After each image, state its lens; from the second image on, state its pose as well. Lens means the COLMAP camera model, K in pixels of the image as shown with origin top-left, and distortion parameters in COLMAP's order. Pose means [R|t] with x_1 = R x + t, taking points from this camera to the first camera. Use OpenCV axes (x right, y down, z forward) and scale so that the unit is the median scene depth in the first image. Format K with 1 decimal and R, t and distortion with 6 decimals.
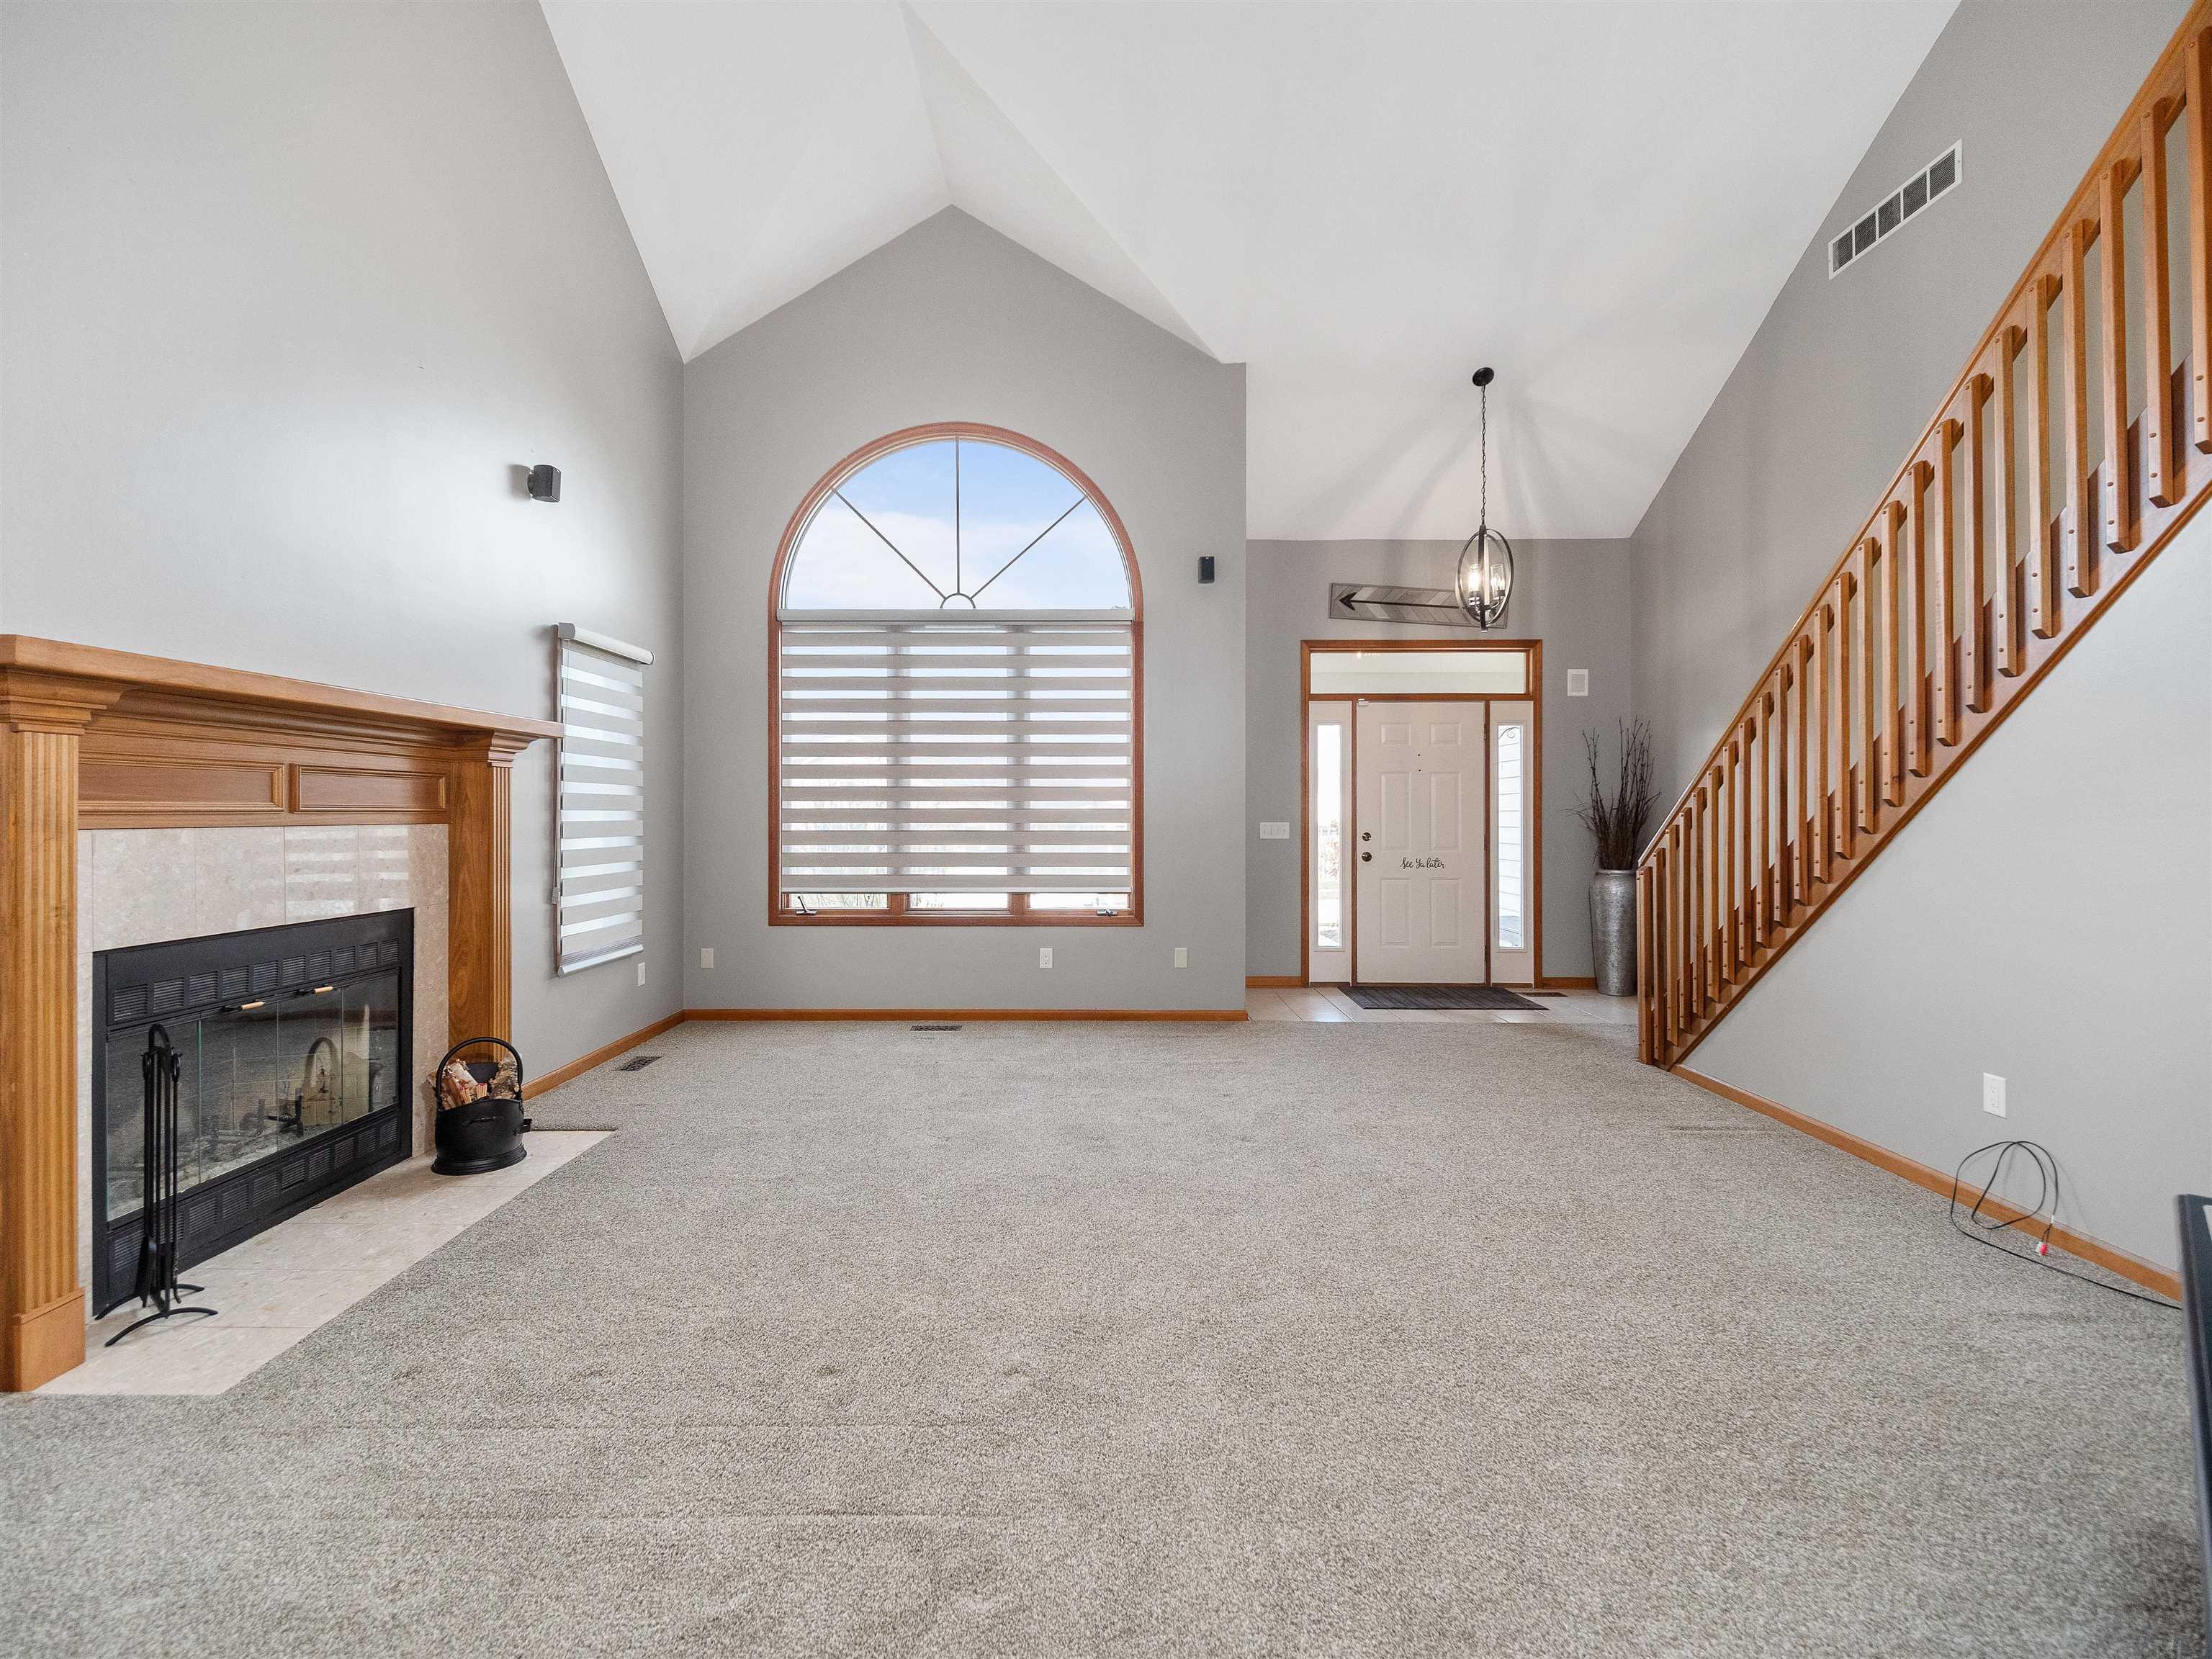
lens RADIAL K [[986.0, 0, 1097.7], [0, 986.0, 818.9], [0, 0, 1]] dist [0.000668, -0.003411]
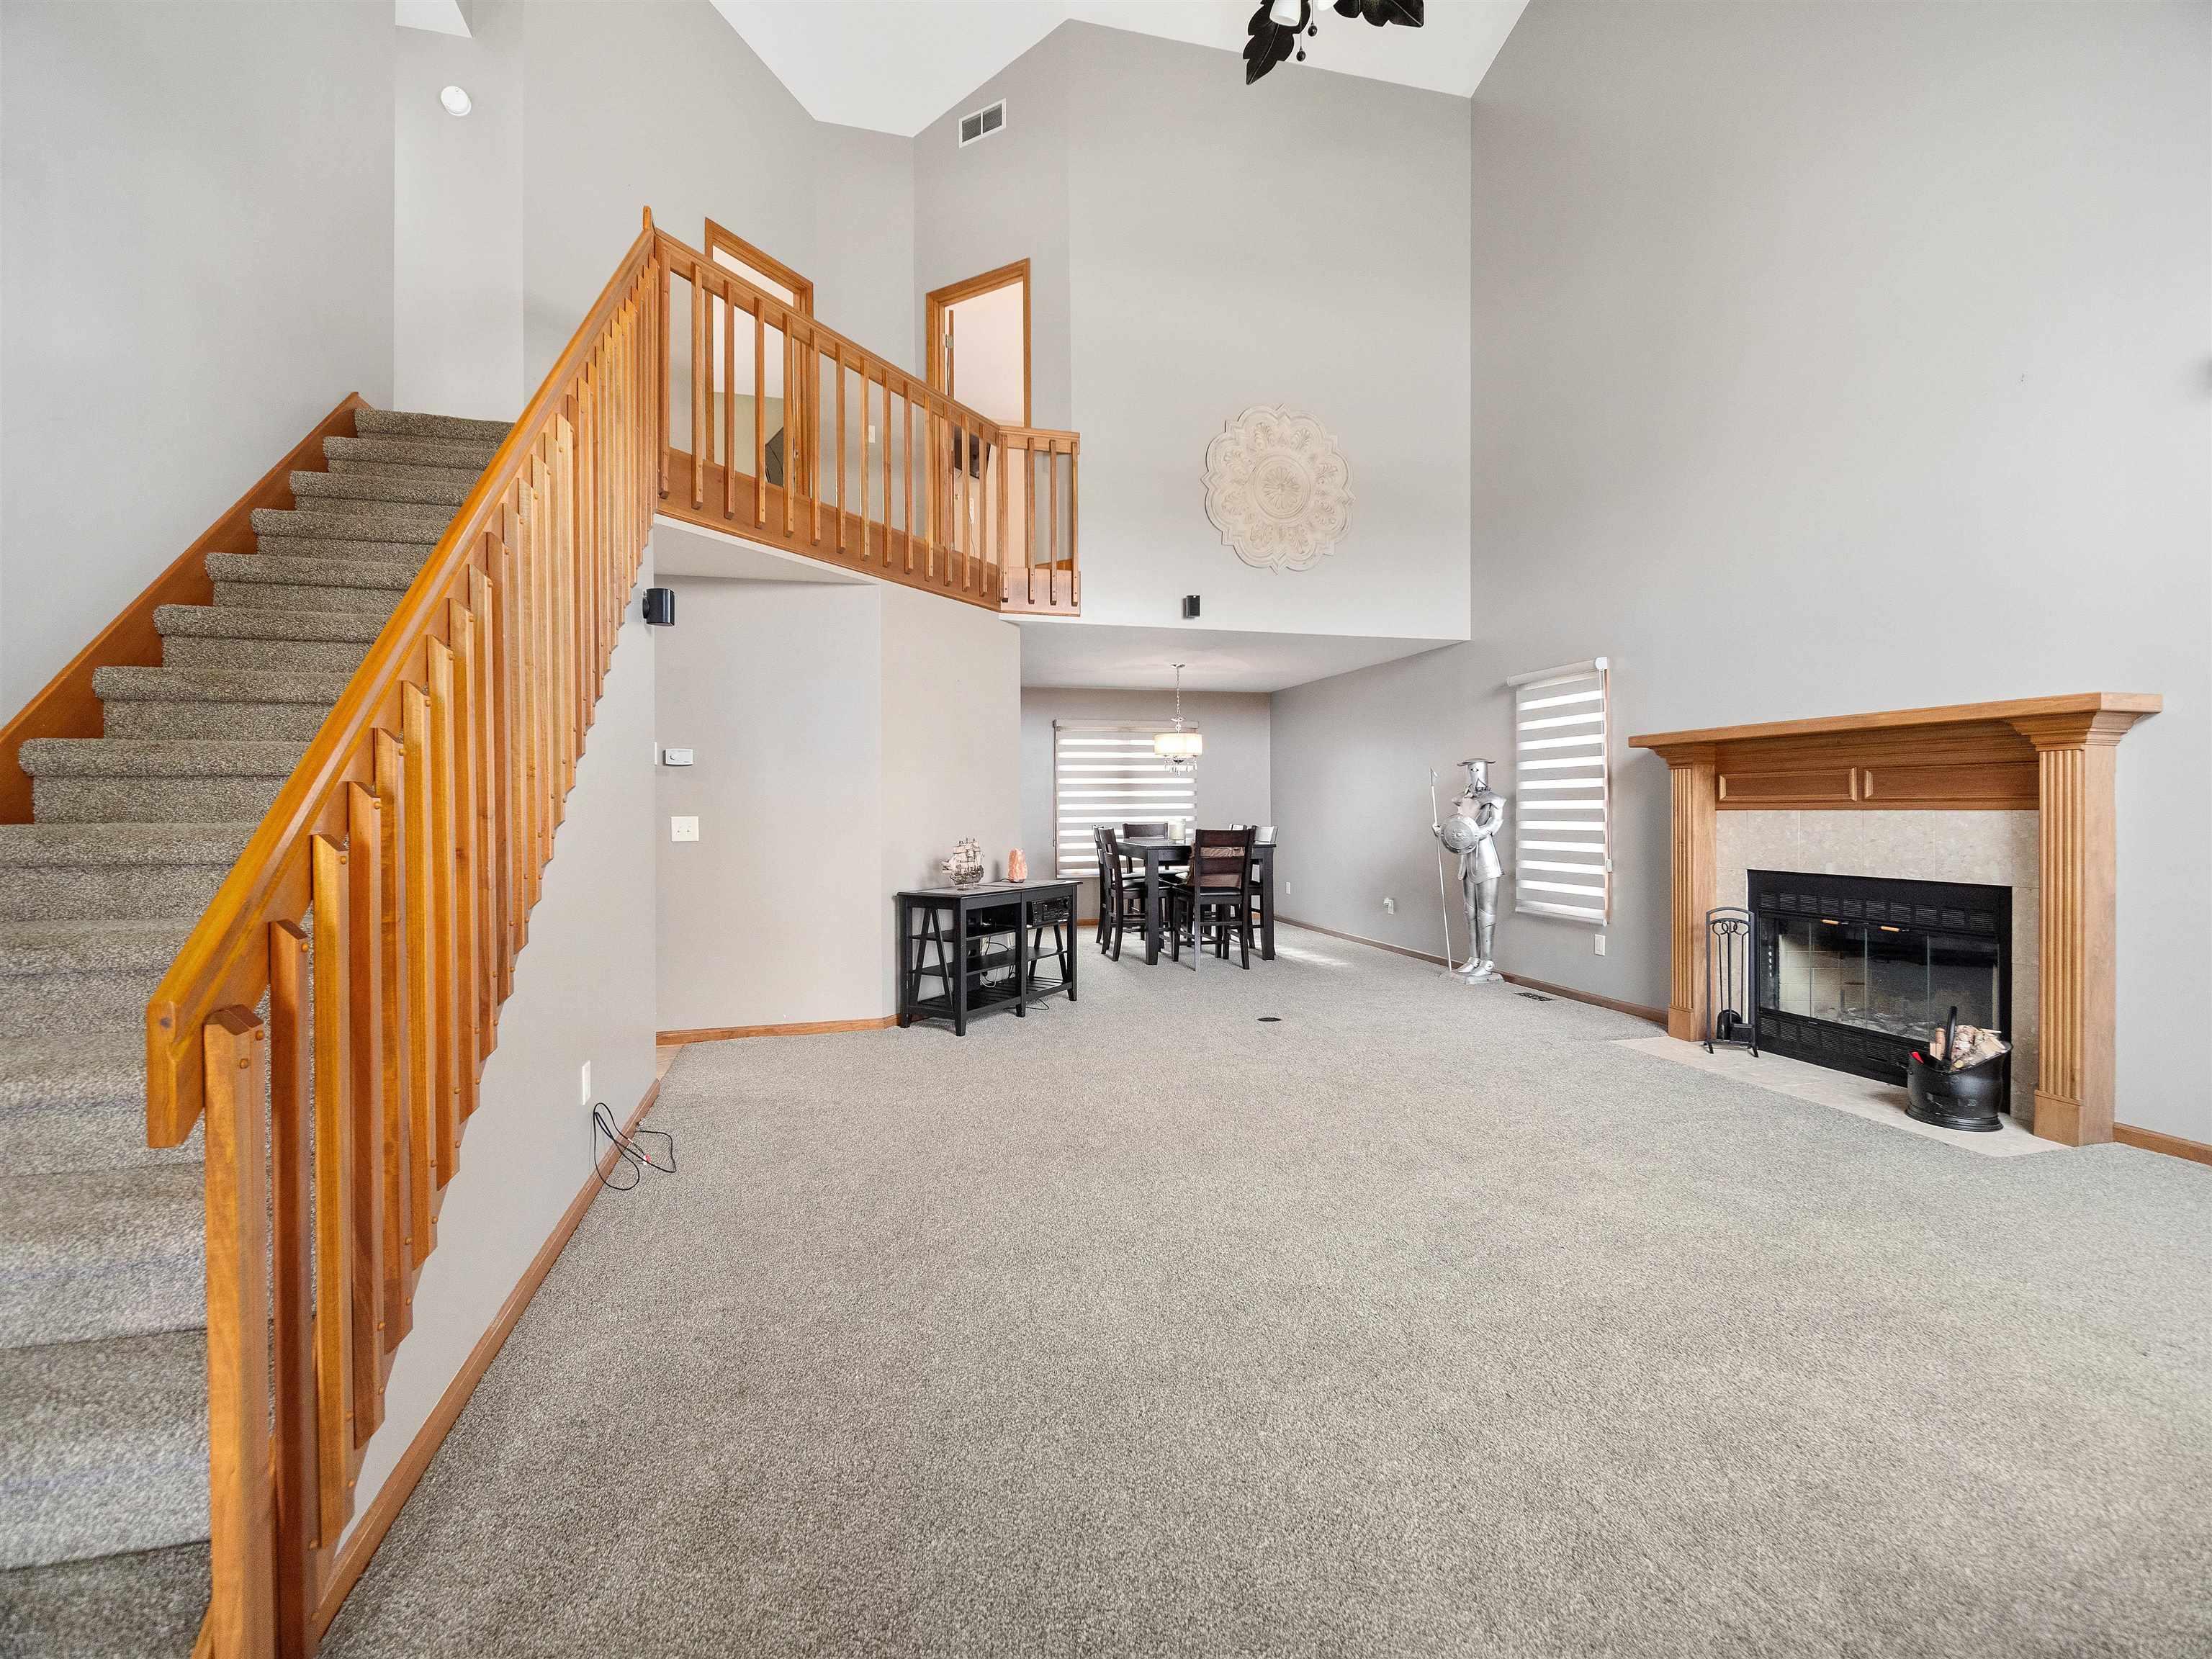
lens RADIAL K [[986.0, 0, 1097.7], [0, 986.0, 818.9], [0, 0, 1]] dist [0.000668, -0.003411]
pose [[-0.969810, 0.008504, -0.243712, 0.529099], [0.004600, 0.999852, 0.016581, -0.007542], [0.243816, 0.014959, -0.969706, 1.741189]]
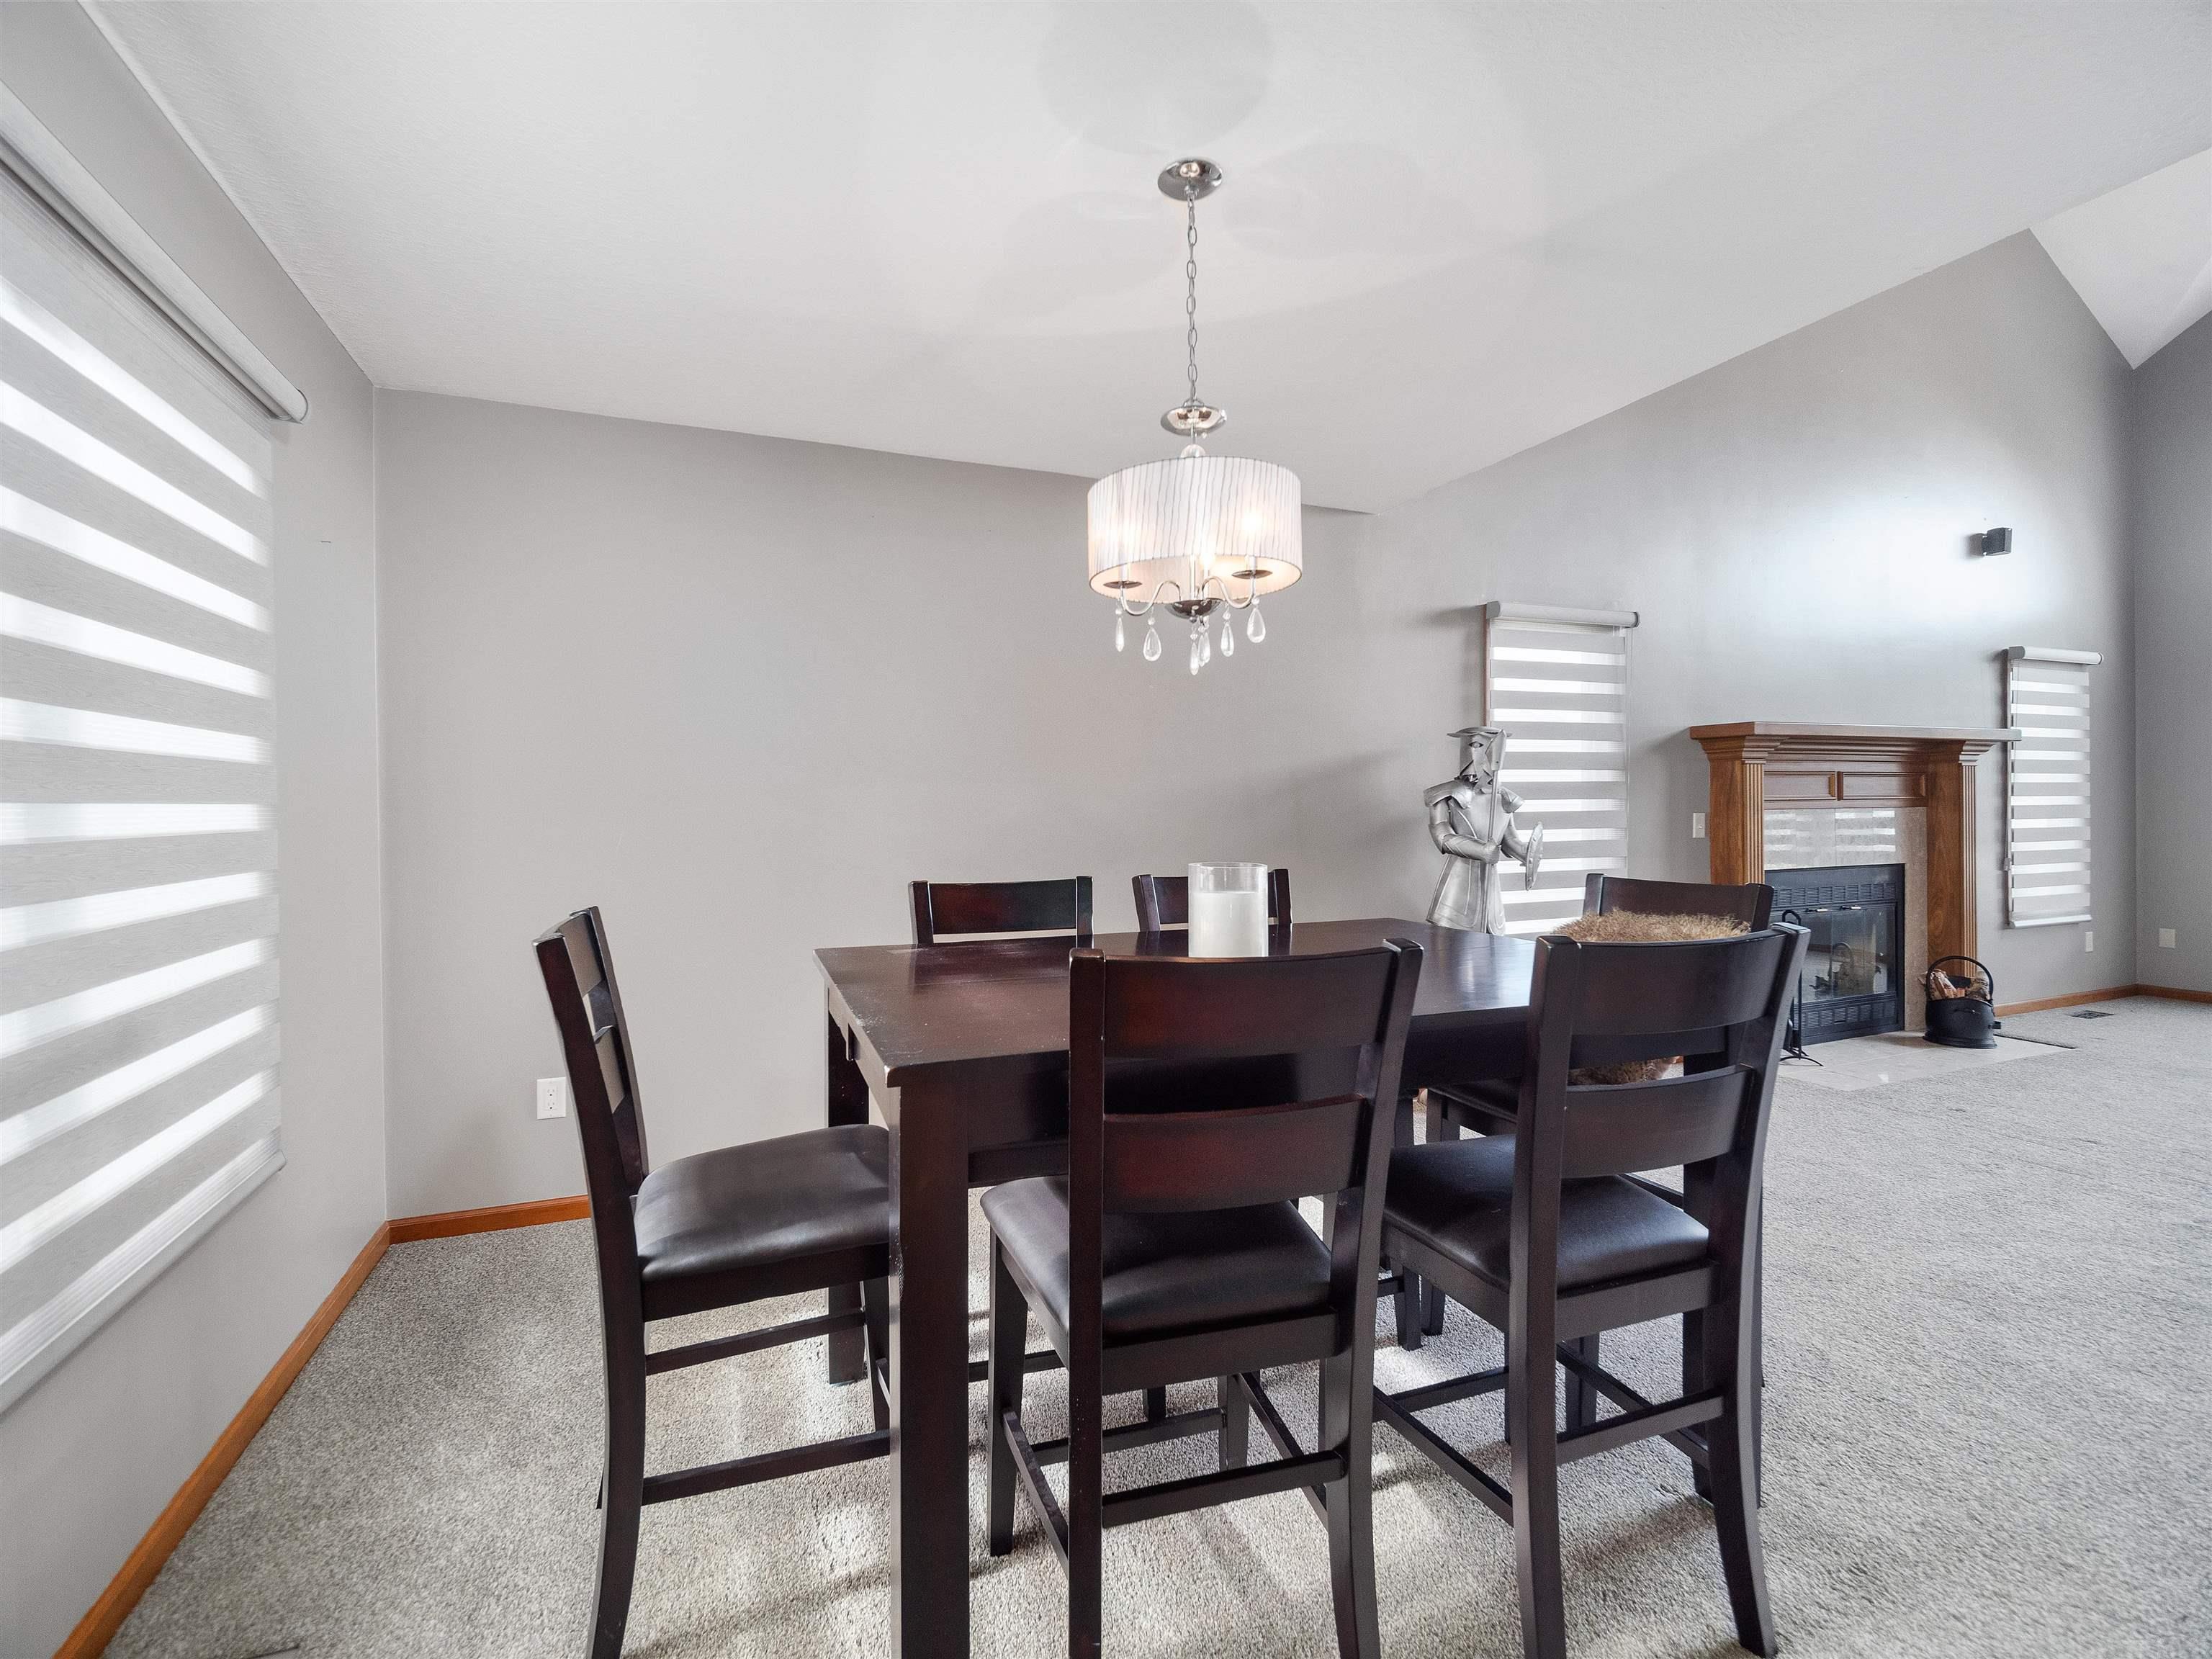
lens RADIAL K [[986.0, 0, 1097.7], [0, 986.0, 818.9], [0, 0, 1]] dist [0.000668, -0.003411]
pose [[0.367455, -0.003232, -0.930036, 0.230181], [0.009261, 0.999957, 0.000184, 0.010685], [0.929995, -0.008681, 0.367469, -0.647515]]
